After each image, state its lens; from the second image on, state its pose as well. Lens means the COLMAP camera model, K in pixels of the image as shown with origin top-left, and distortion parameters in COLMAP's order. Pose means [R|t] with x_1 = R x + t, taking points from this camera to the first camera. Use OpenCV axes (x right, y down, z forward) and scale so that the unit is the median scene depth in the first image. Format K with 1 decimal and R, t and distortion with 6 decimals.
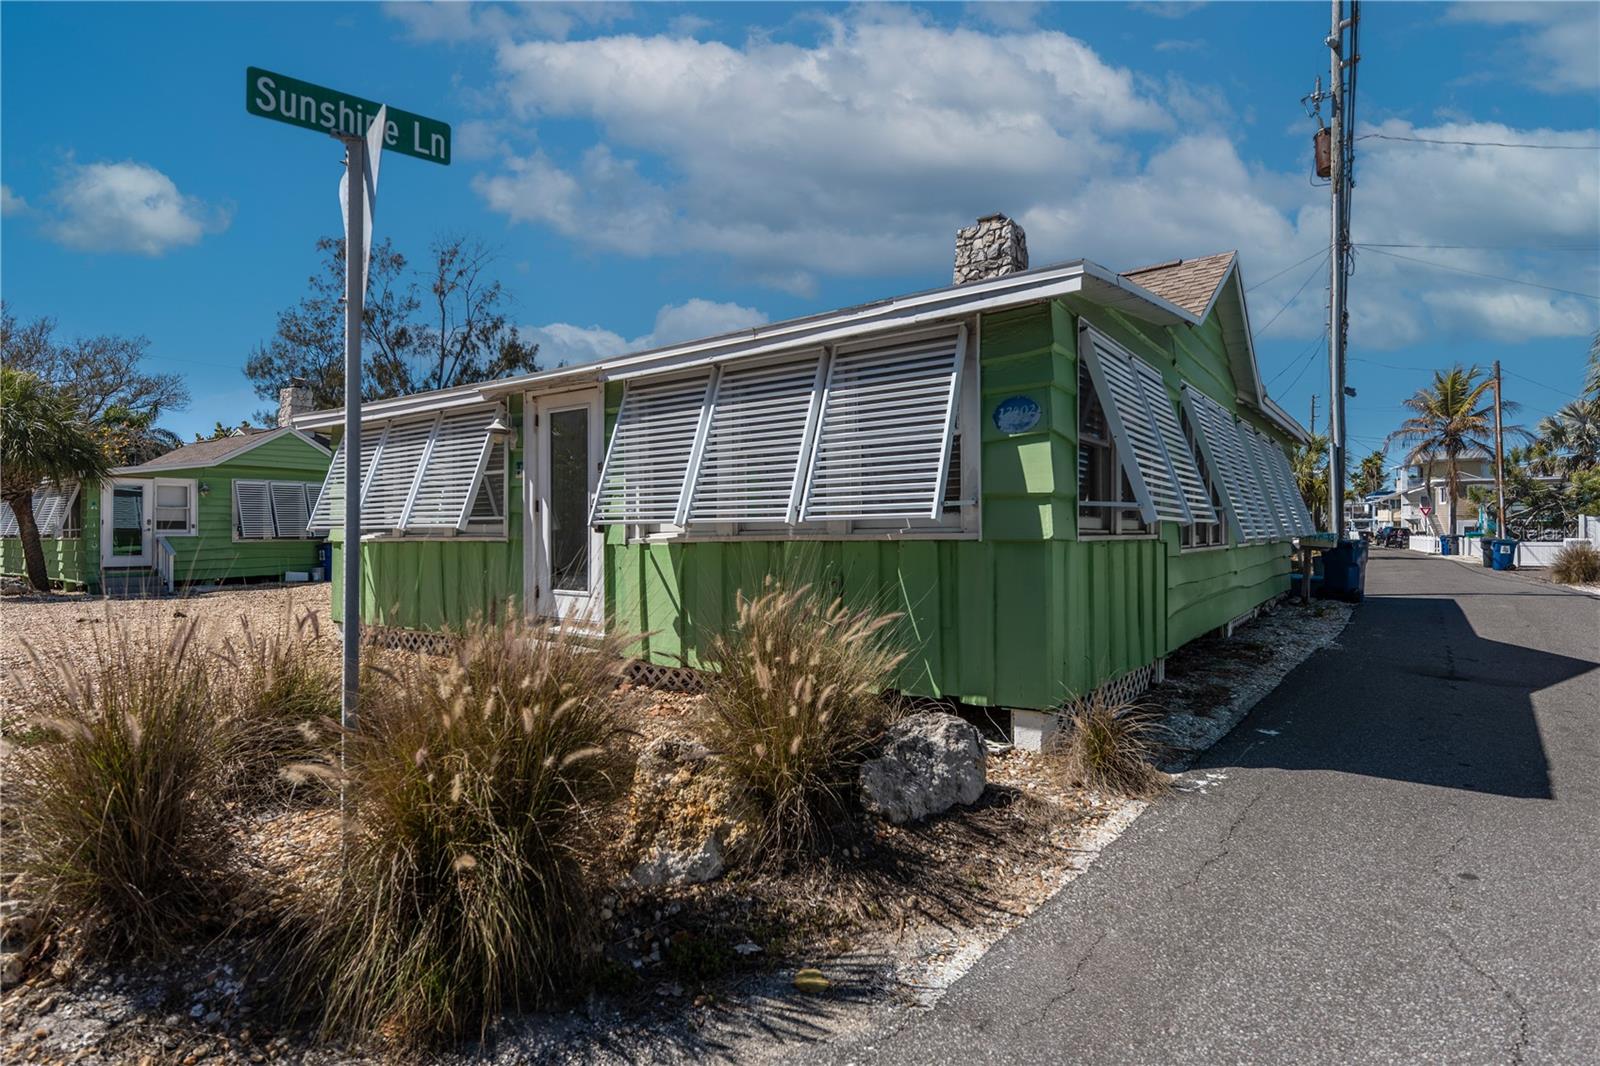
lens RADIAL K [[827.7, 0, 807.4], [0, 827.7, 525.5], [0, 0, 1]] dist [-0.000330, 0.000715]
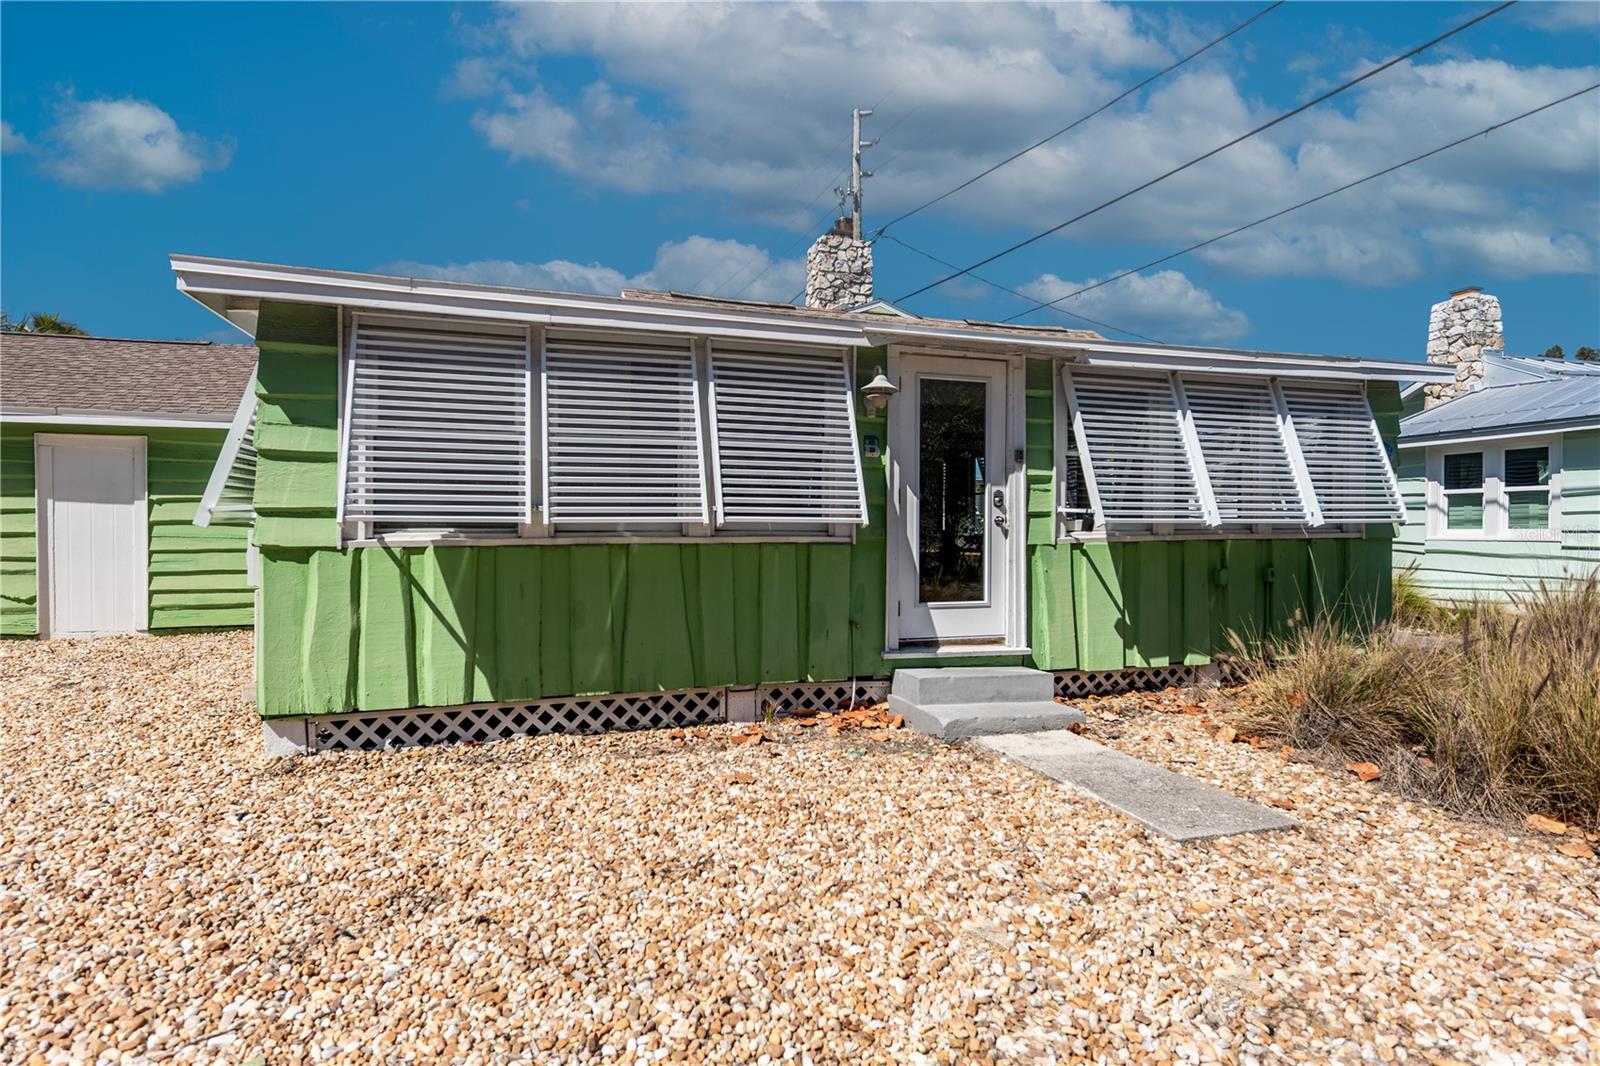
lens RADIAL K [[874.5, 0, 800.2], [0, 874.5, 540.8], [0, 0, 1]] dist [-0.004121, 0.000203]
pose [[0.578639, 0.001517, 0.815582, -1.043170], [-0.007148, 0.999969, 0.003211, 0.015886], [-0.815553, -0.007688, 0.578632, 0.607412]]
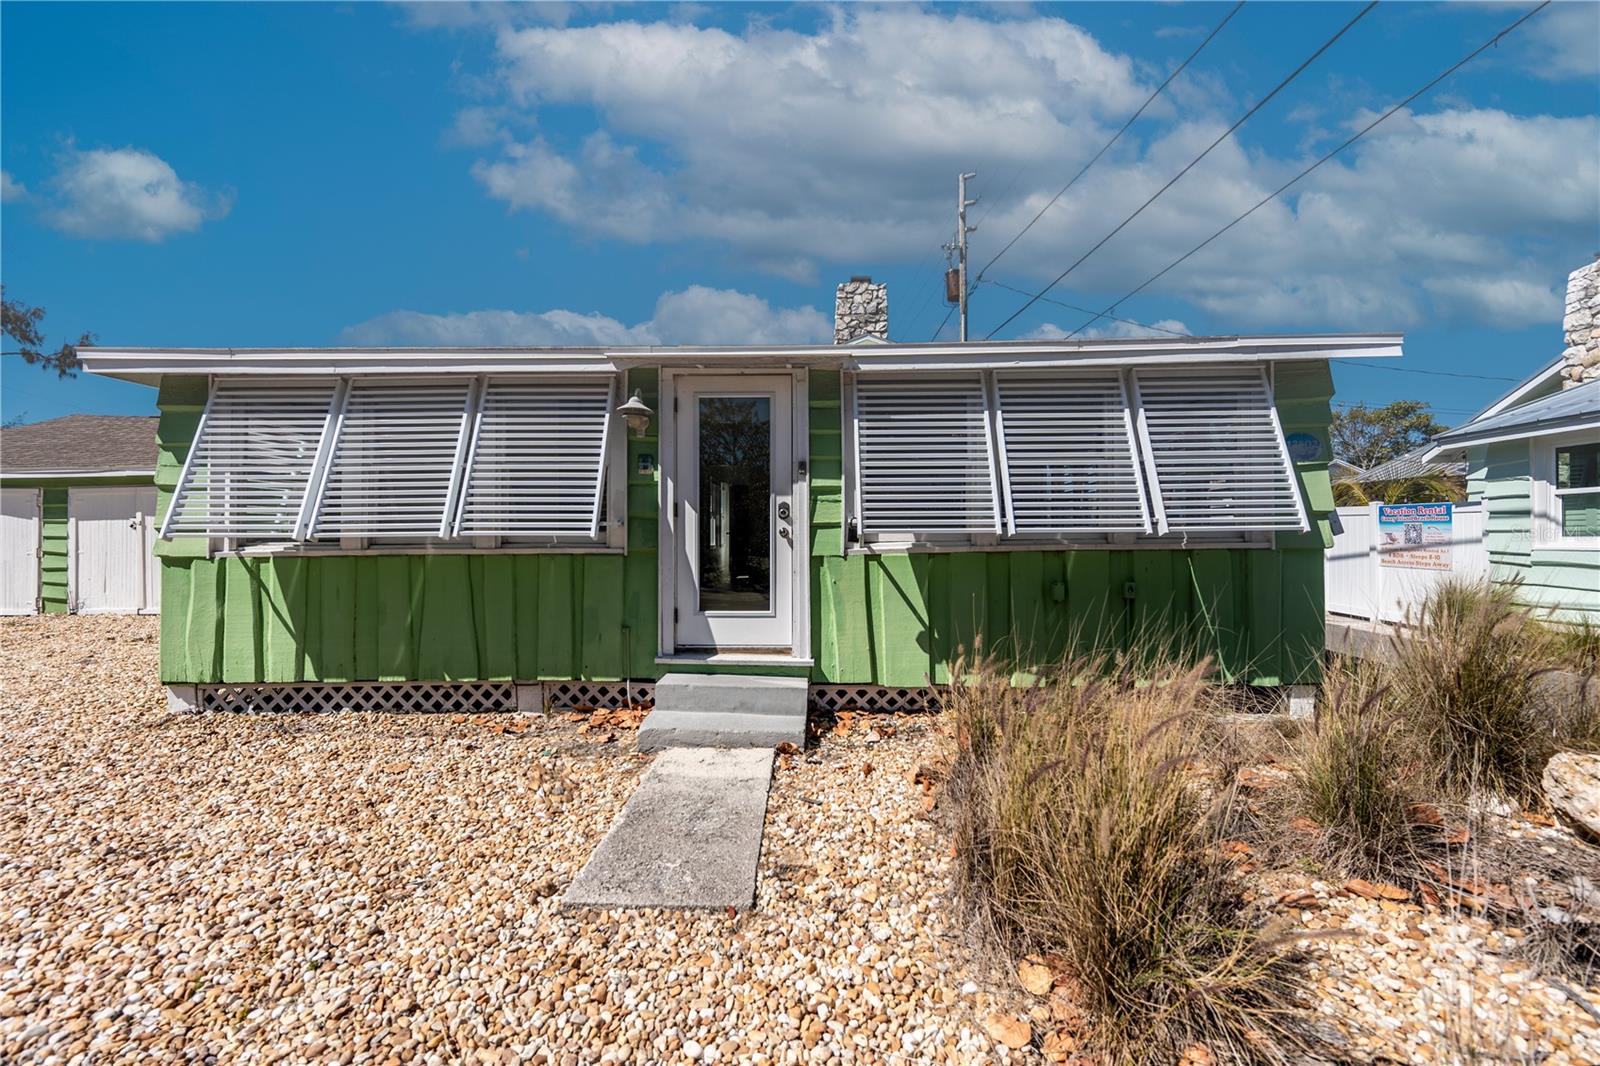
lens RADIAL K [[690.2, 0, 791.1], [0, 690.2, 539.3], [0, 0, 1]] dist [-0.003314, 0.000015]
pose [[0.821623, 0.009467, 0.569953, -0.621194], [-0.005028, 0.999944, -0.009360, 0.011105], [-0.570009, 0.004825, 0.821624, 0.379466]]
